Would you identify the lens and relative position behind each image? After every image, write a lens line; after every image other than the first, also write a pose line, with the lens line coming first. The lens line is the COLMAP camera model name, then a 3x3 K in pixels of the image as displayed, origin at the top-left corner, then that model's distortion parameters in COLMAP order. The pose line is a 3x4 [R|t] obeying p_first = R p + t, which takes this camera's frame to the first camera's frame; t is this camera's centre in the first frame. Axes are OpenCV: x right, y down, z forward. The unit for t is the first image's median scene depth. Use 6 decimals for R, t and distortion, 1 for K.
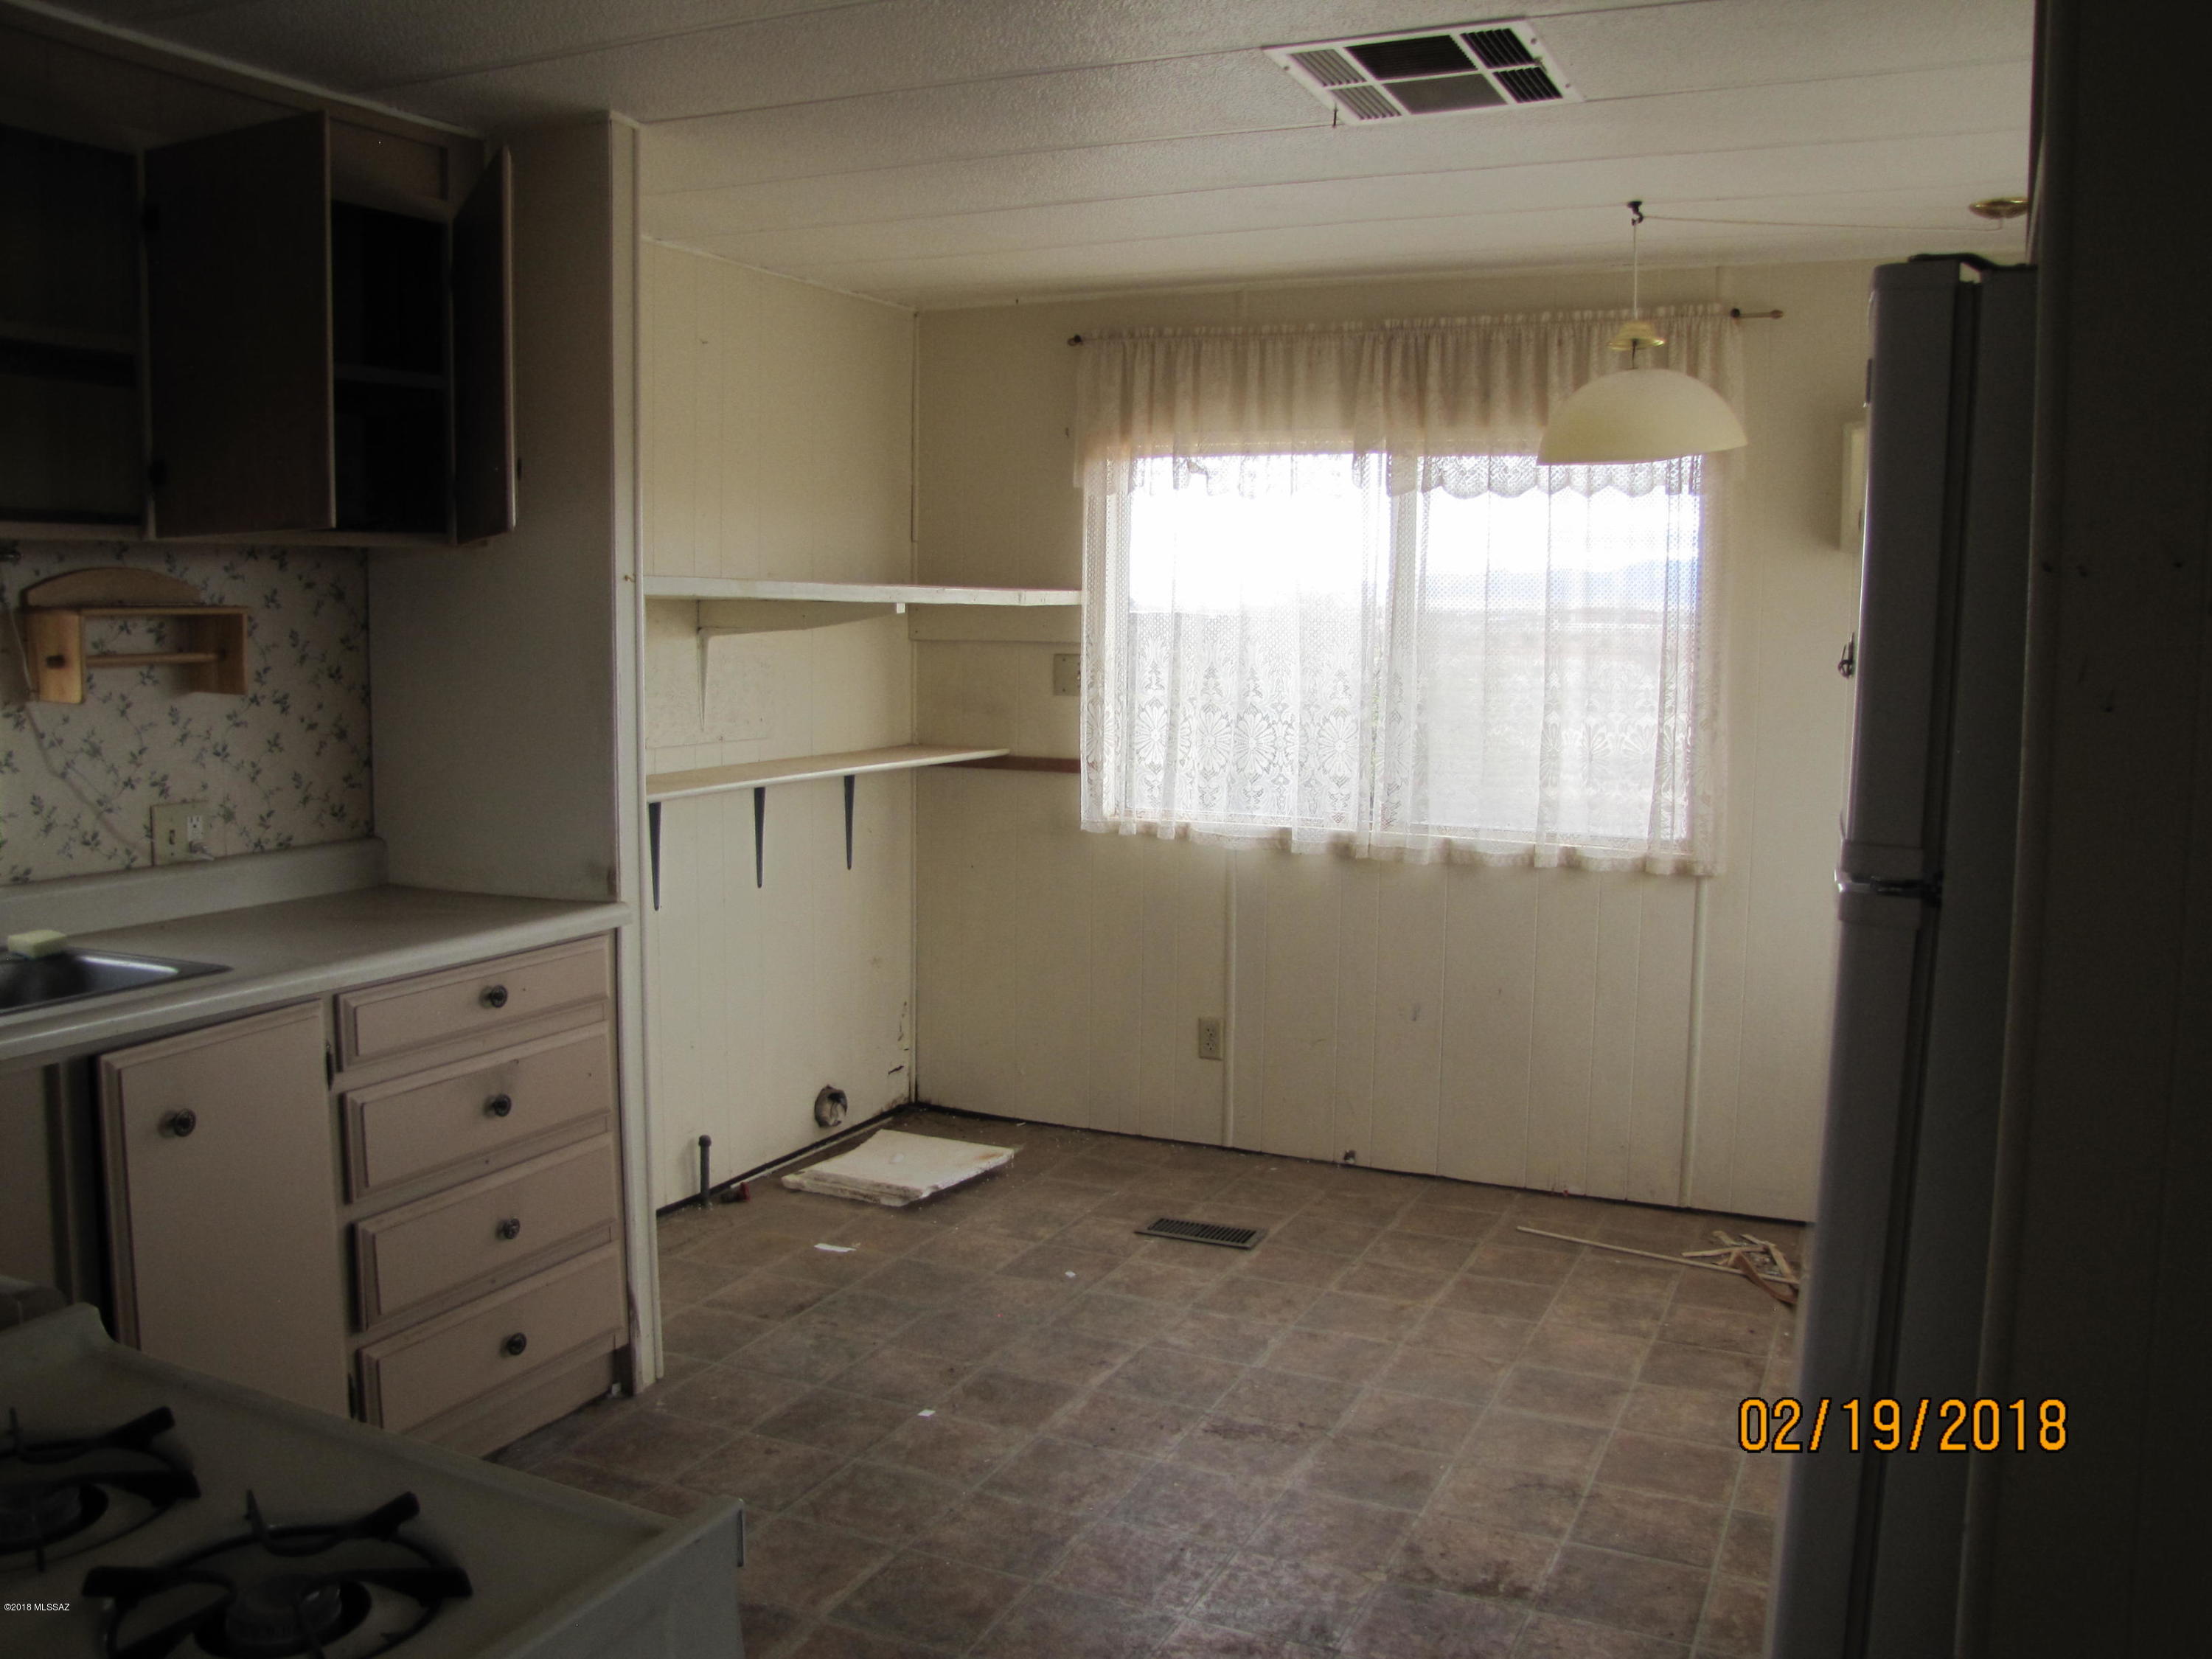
lens RADIAL K [[1869.0, 0, 1103.7], [0, 1869.0, 828.2], [0, 0, 1]] dist [-0.182615, 0.117505]
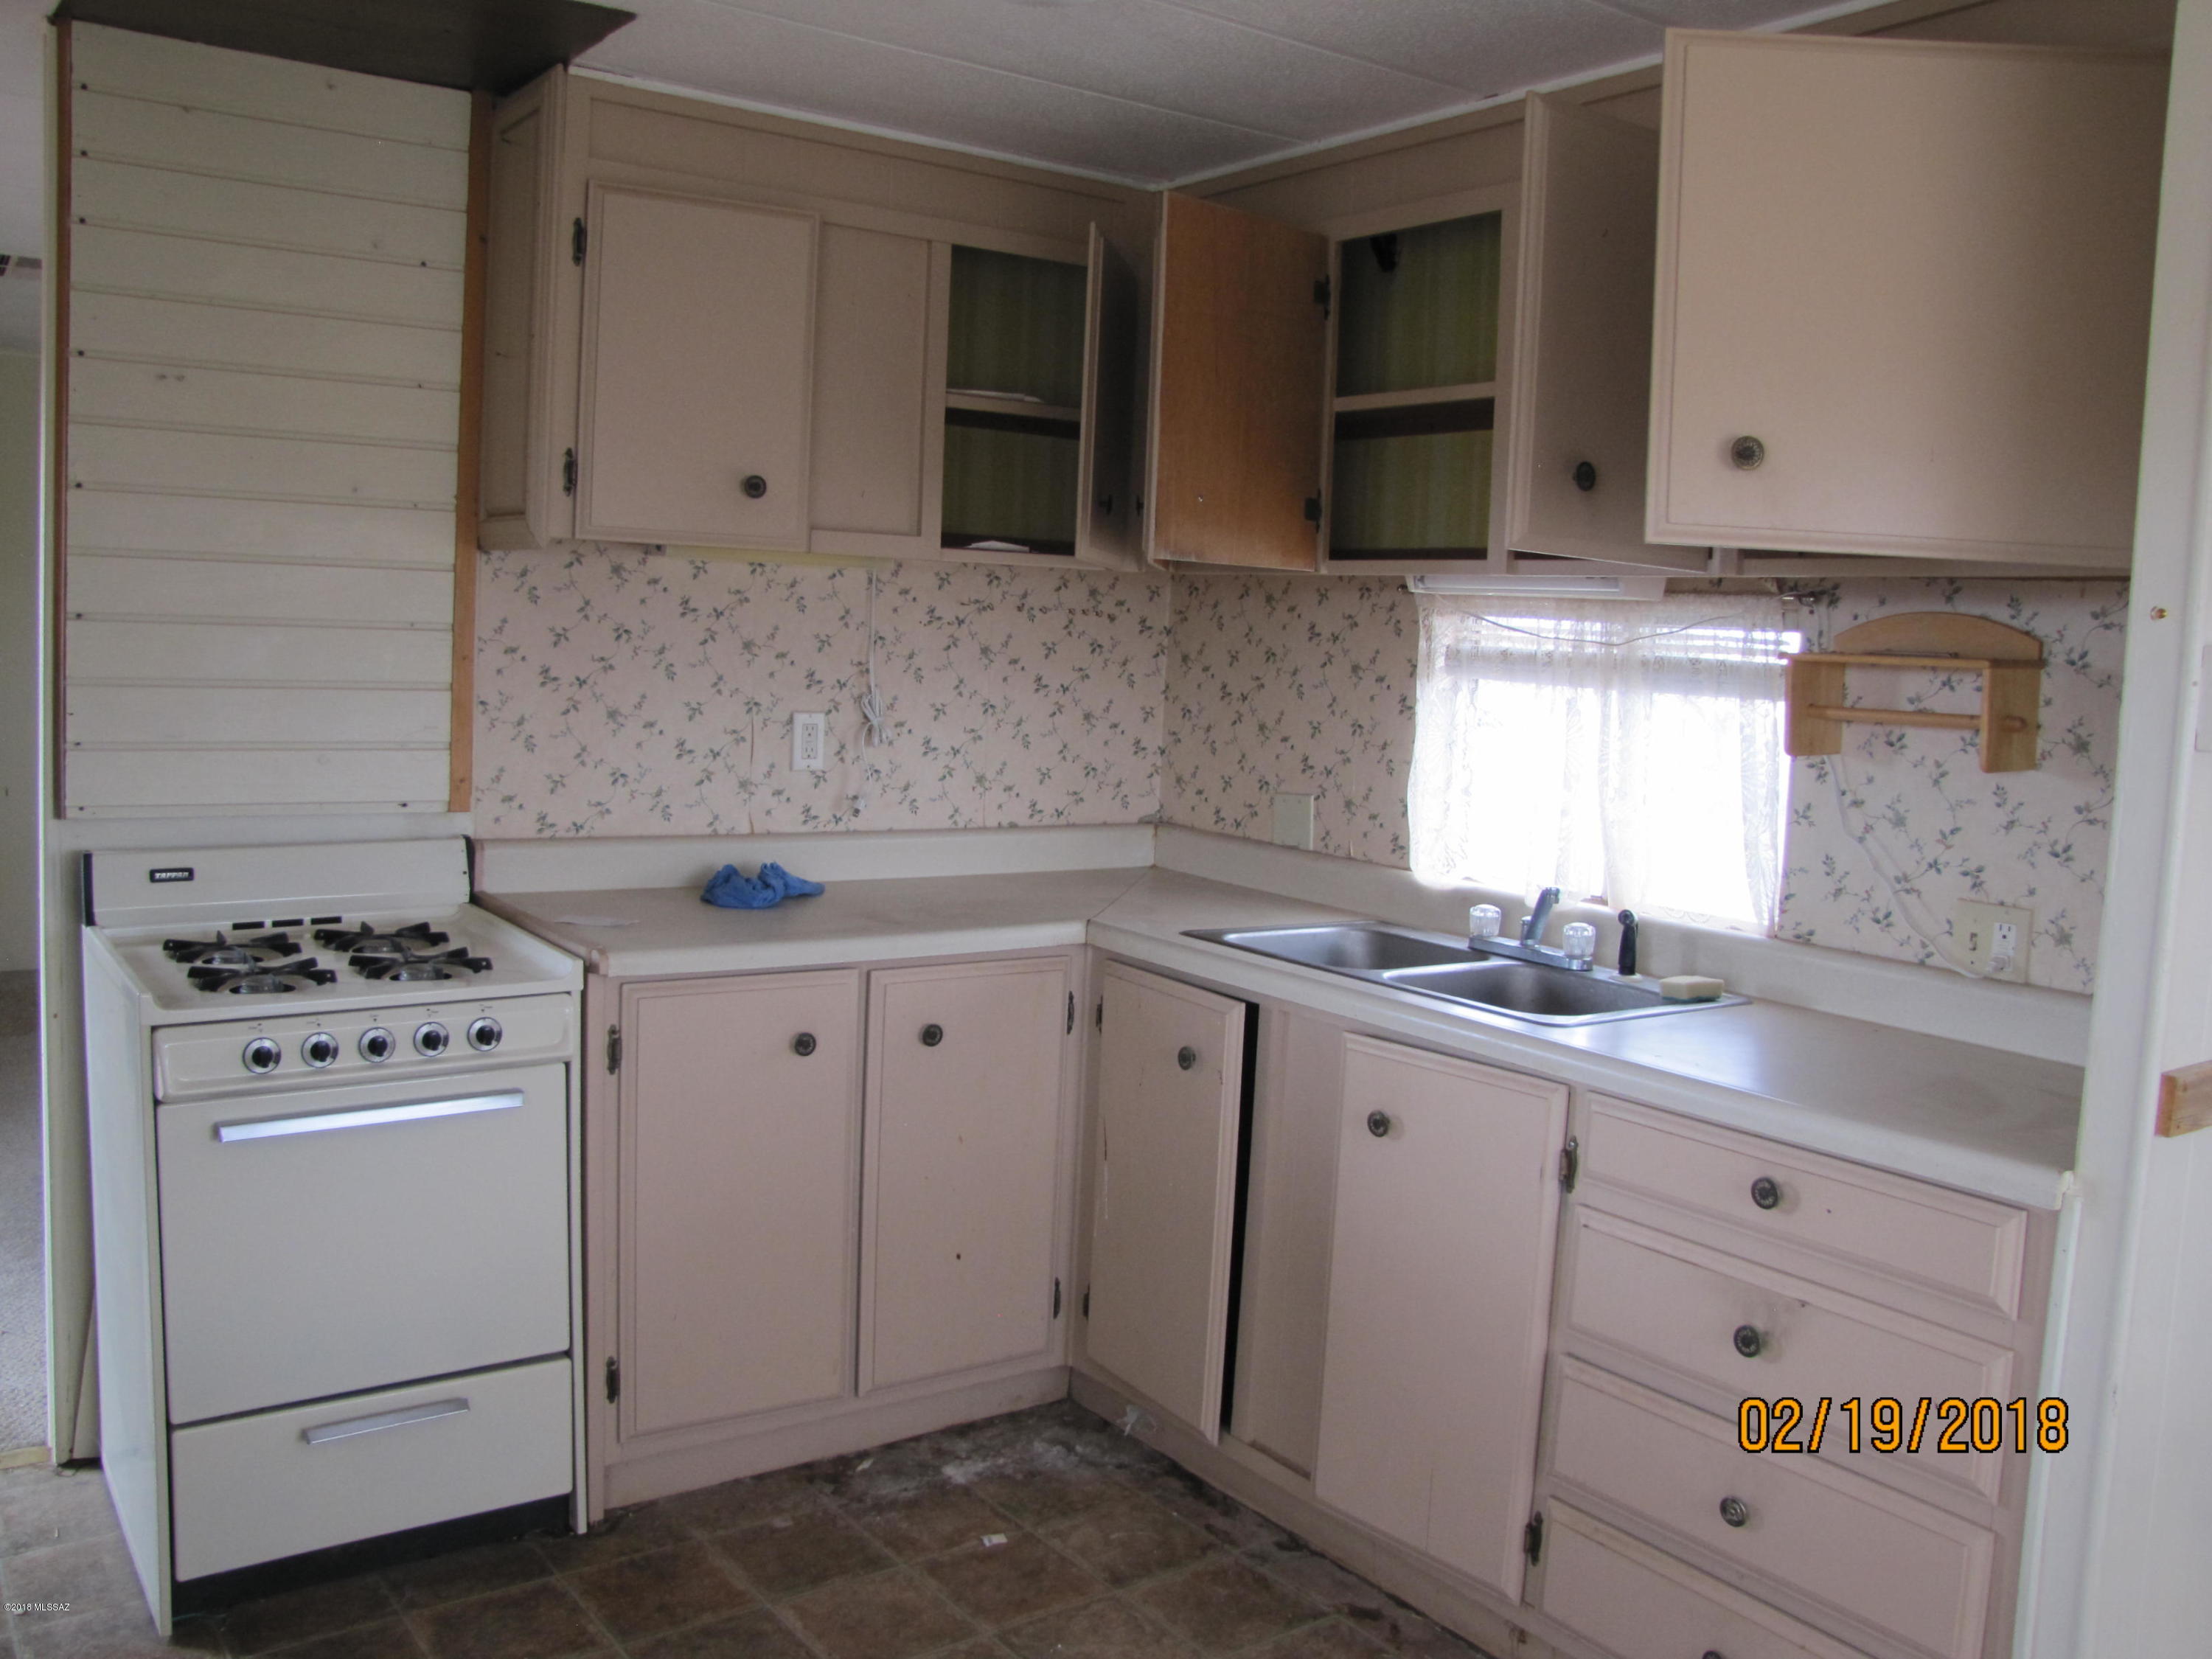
lens RADIAL K [[1869.0, 0, 1076.3], [0, 1869.0, 809.7], [0, 0, 1]] dist [-0.182615, 0.117505]
pose [[-0.493409, 0.051035, -0.868299, 0.403697], [-0.145317, 0.979410, 0.140142, -0.113271], [0.857572, 0.195326, -0.475833, 1.065545]]
